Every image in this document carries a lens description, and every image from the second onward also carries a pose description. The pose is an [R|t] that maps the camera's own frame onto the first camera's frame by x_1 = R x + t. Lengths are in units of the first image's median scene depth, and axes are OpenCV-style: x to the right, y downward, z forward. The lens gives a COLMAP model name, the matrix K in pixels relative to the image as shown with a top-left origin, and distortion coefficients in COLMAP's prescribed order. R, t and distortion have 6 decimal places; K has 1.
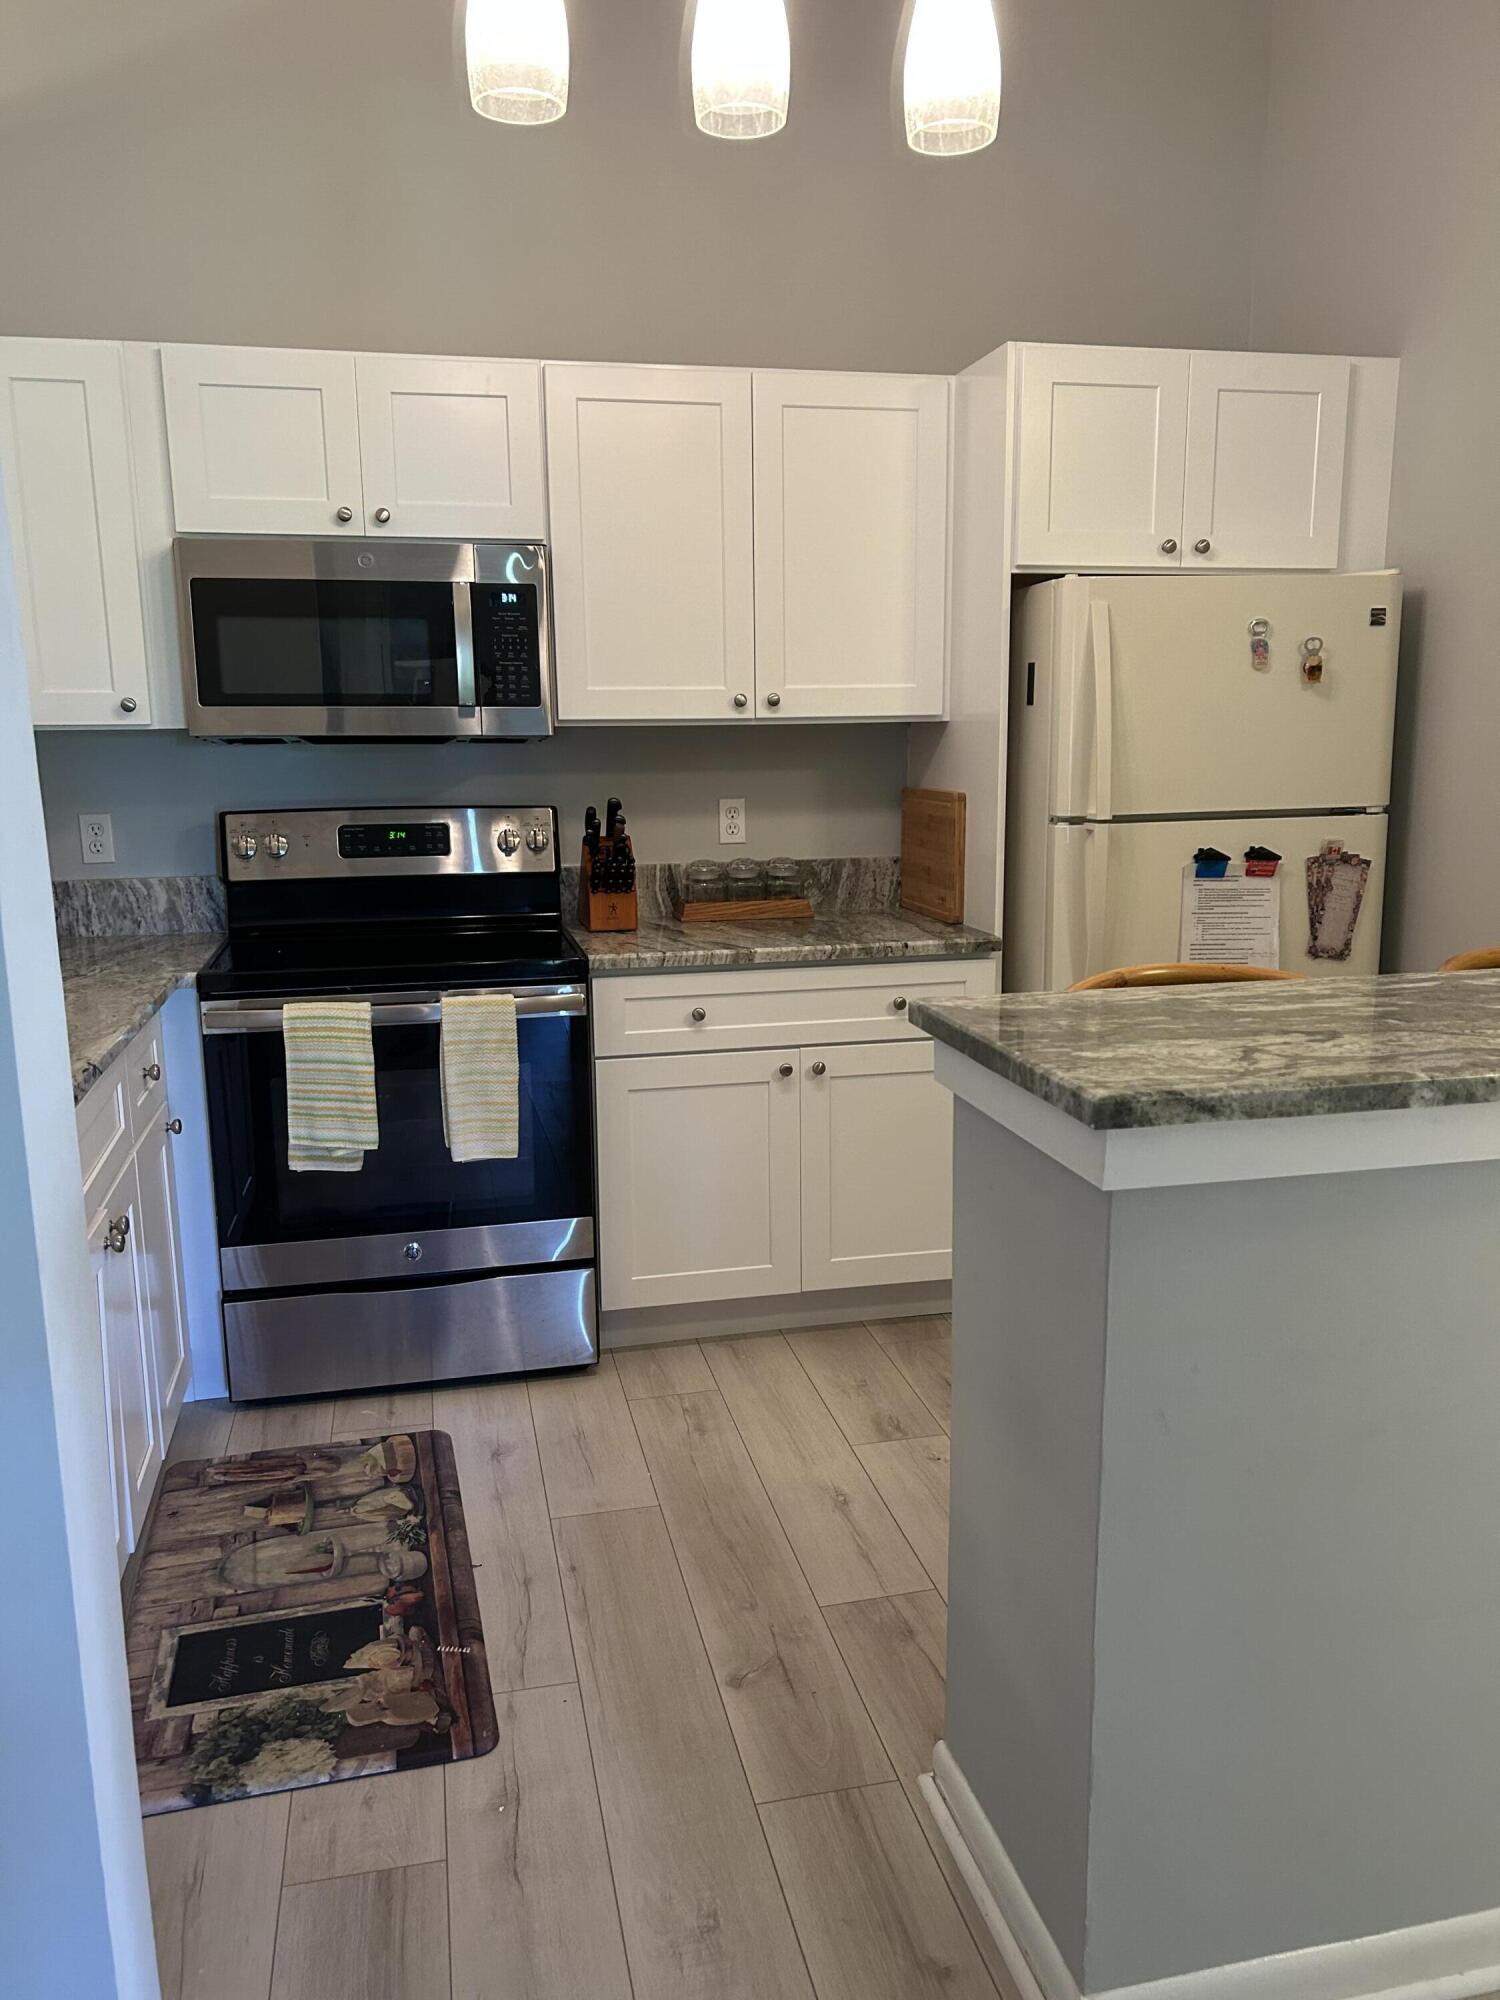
lens RADIAL K [[1489.9, 0, 752.9], [0, 1489.9, 1007.8], [0, 0, 1]] dist [0.048019, -0.053103]
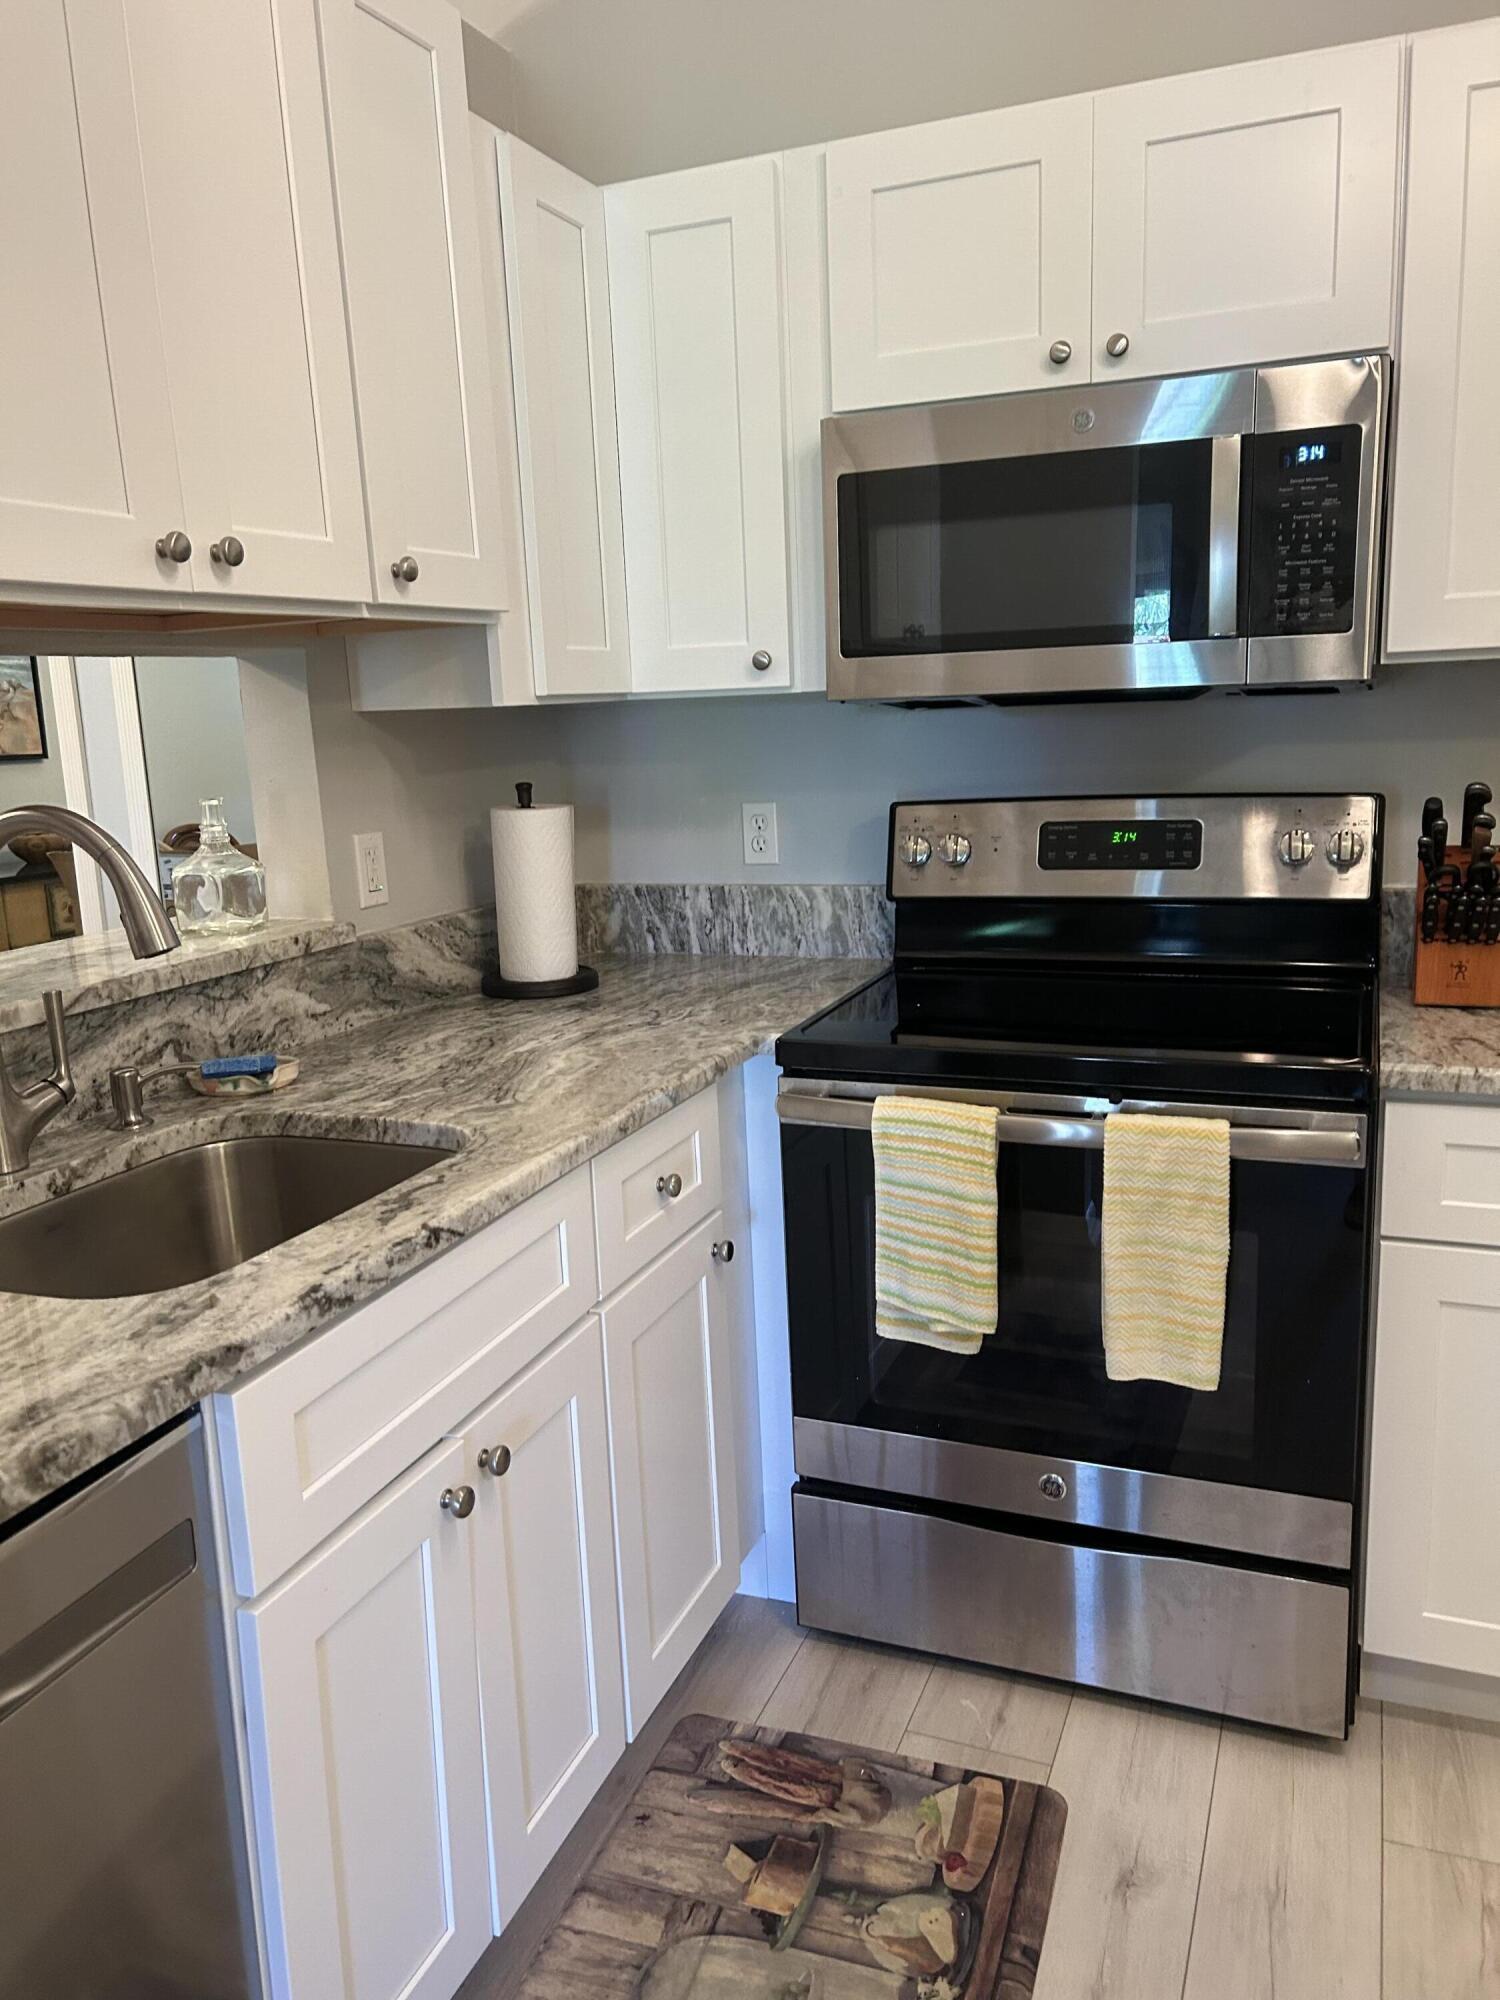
lens RADIAL K [[1489.9, 0, 752.9], [0, 1489.9, 1007.8], [0, 0, 1]] dist [0.048019, -0.053103]
pose [[0.822390, 0.090186, -0.561730, 0.013531], [-0.075323, 0.995924, 0.049620, -0.067963], [0.563916, 0.001504, 0.825831, 0.394565]]
